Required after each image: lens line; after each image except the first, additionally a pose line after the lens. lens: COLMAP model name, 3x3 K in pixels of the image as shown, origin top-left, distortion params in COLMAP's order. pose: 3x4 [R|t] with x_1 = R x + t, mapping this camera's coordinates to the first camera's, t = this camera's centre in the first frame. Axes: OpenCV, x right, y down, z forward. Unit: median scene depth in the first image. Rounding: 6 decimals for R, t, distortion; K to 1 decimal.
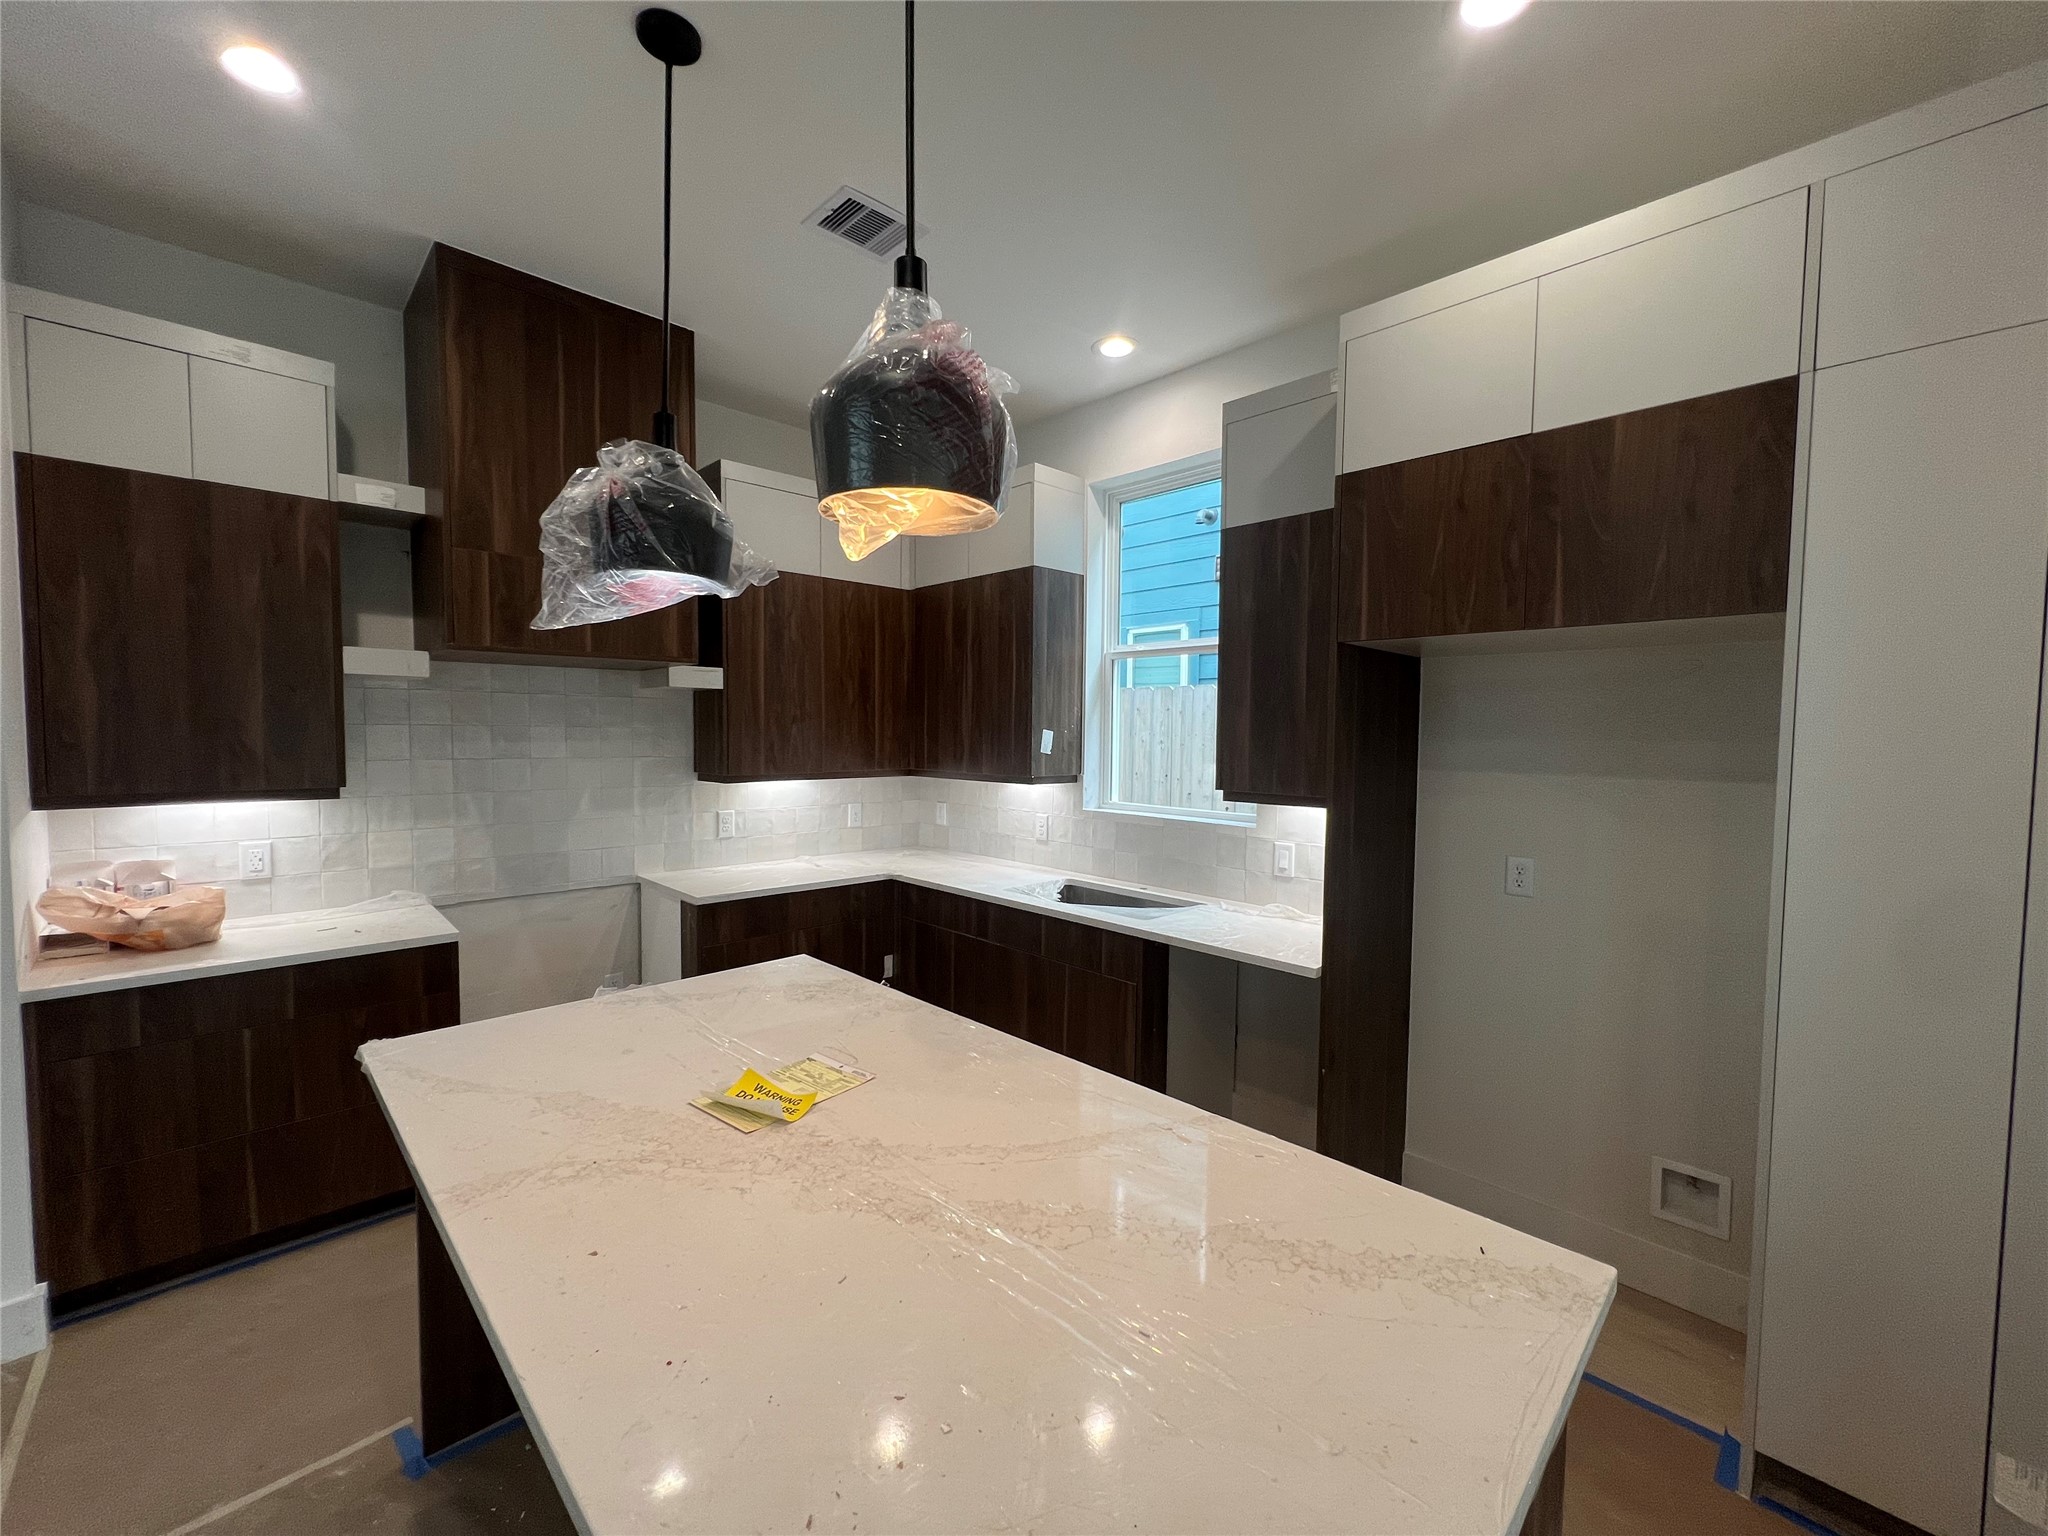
lens RADIAL K [[828.1, 0, 1024.0], [0, 828.1, 768.0], [0, 0, 1]] dist [0.000996, -0.000020]
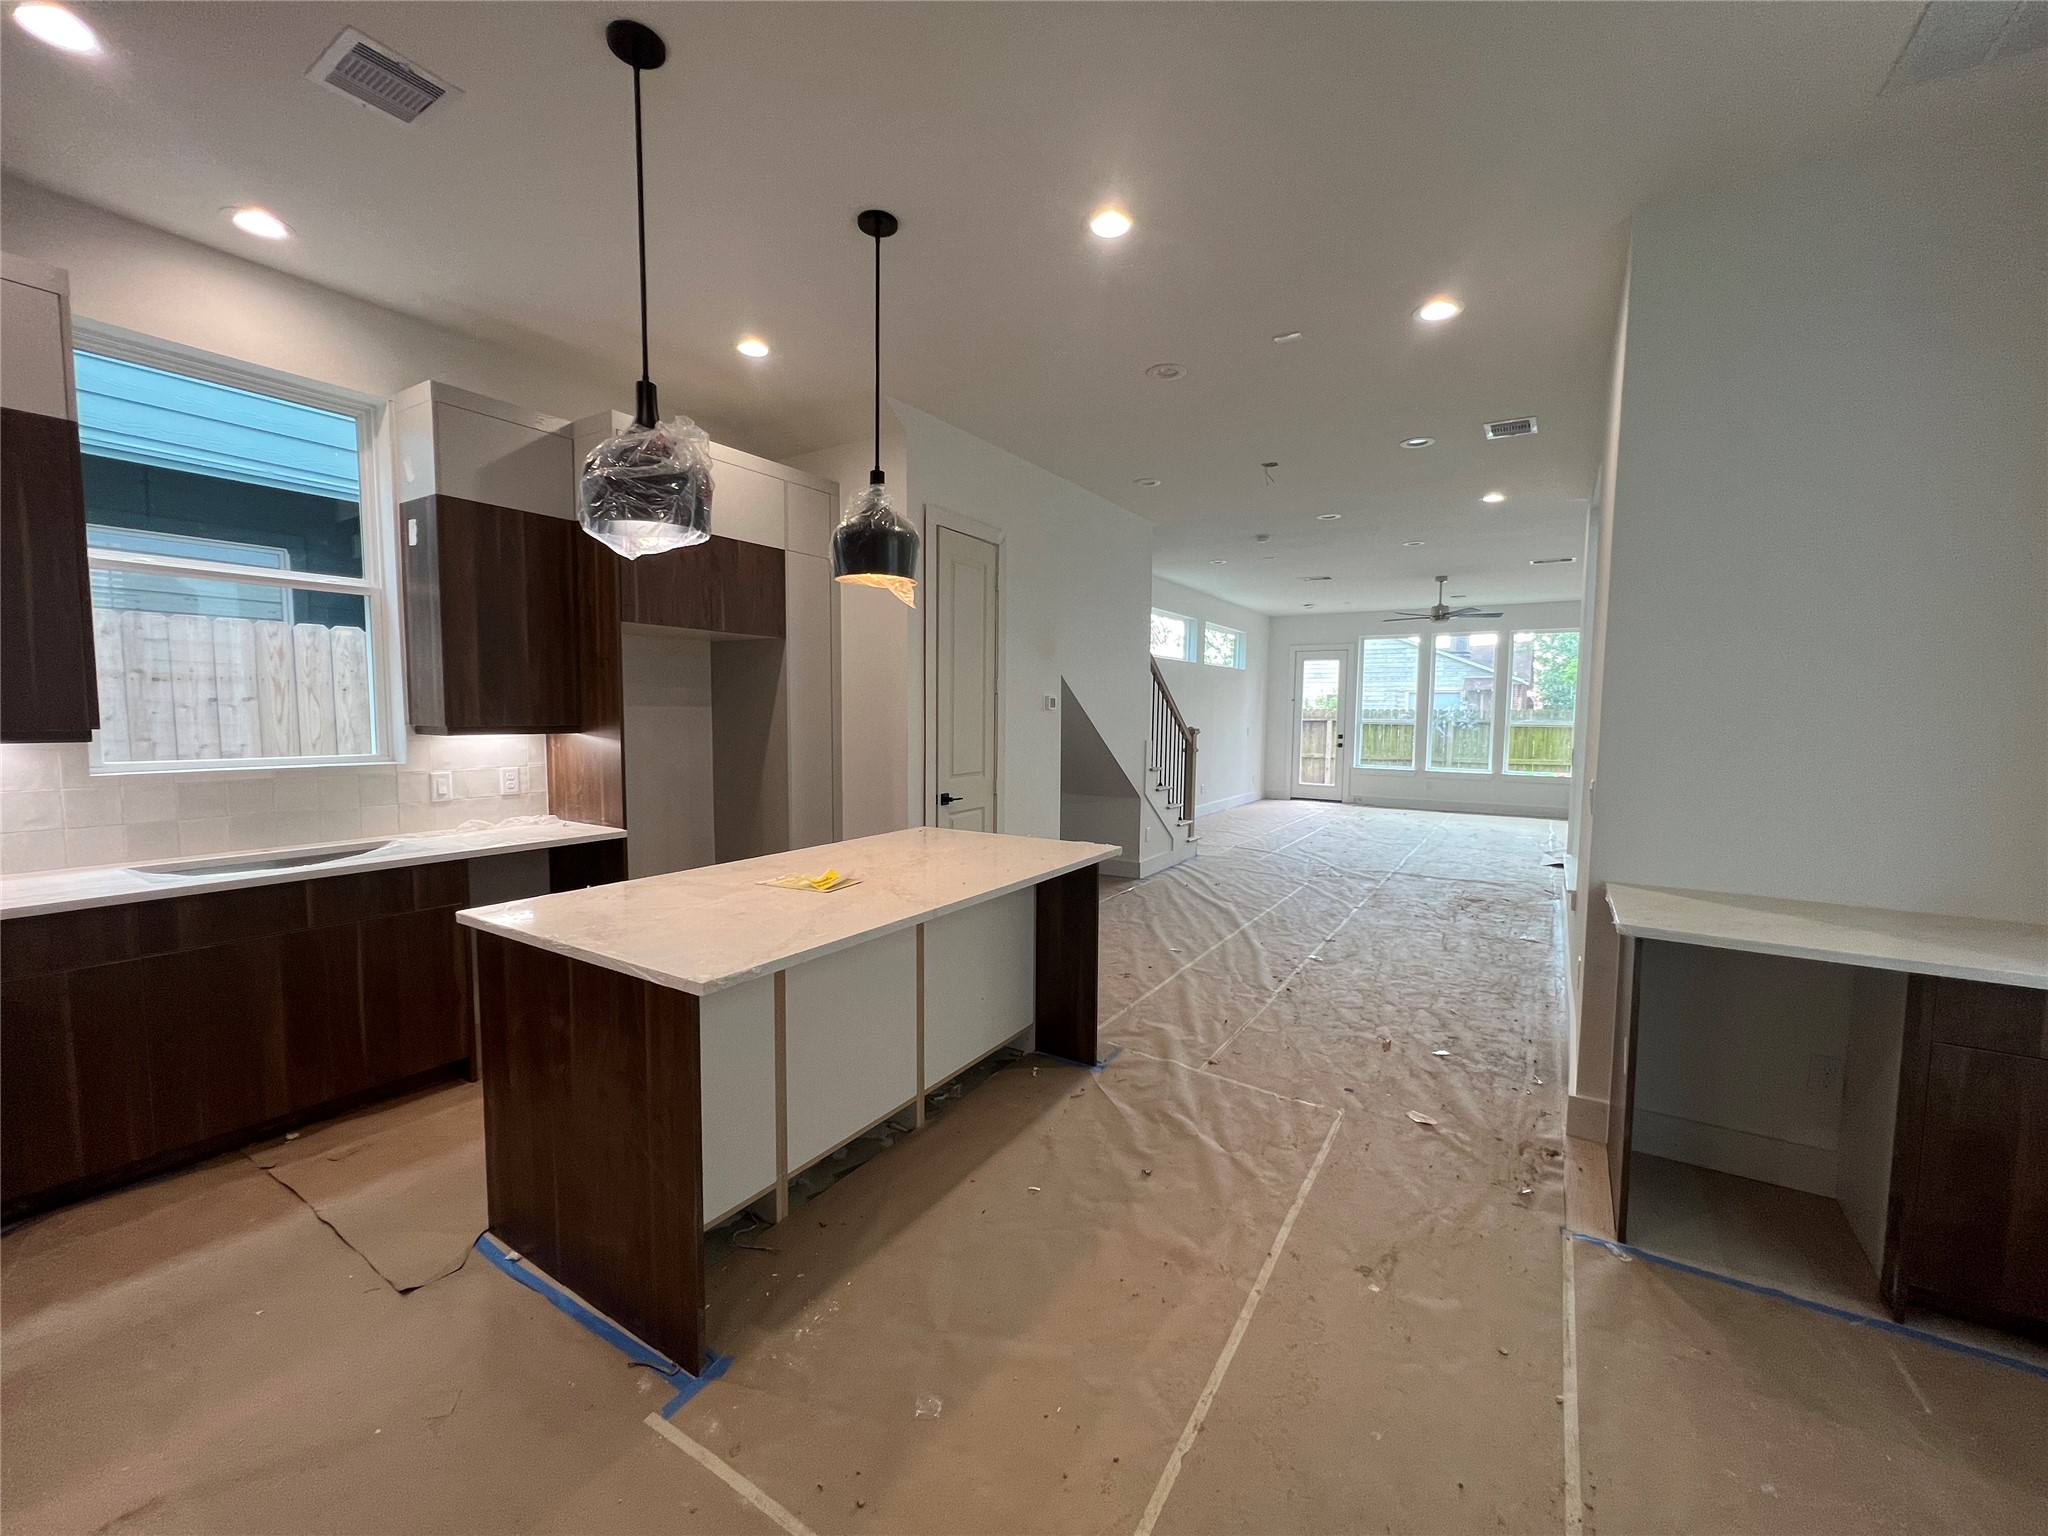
lens RADIAL K [[828.1, 0, 1024.0], [0, 828.1, 768.0], [0, 0, 1]] dist [0.000996, -0.000020]
pose [[-0.232211, -0.080552, 0.969324, -1.070398], [0.036979, 0.995113, 0.091554, 0.009572], [-0.971962, 0.057105, -0.228097, 0.504350]]
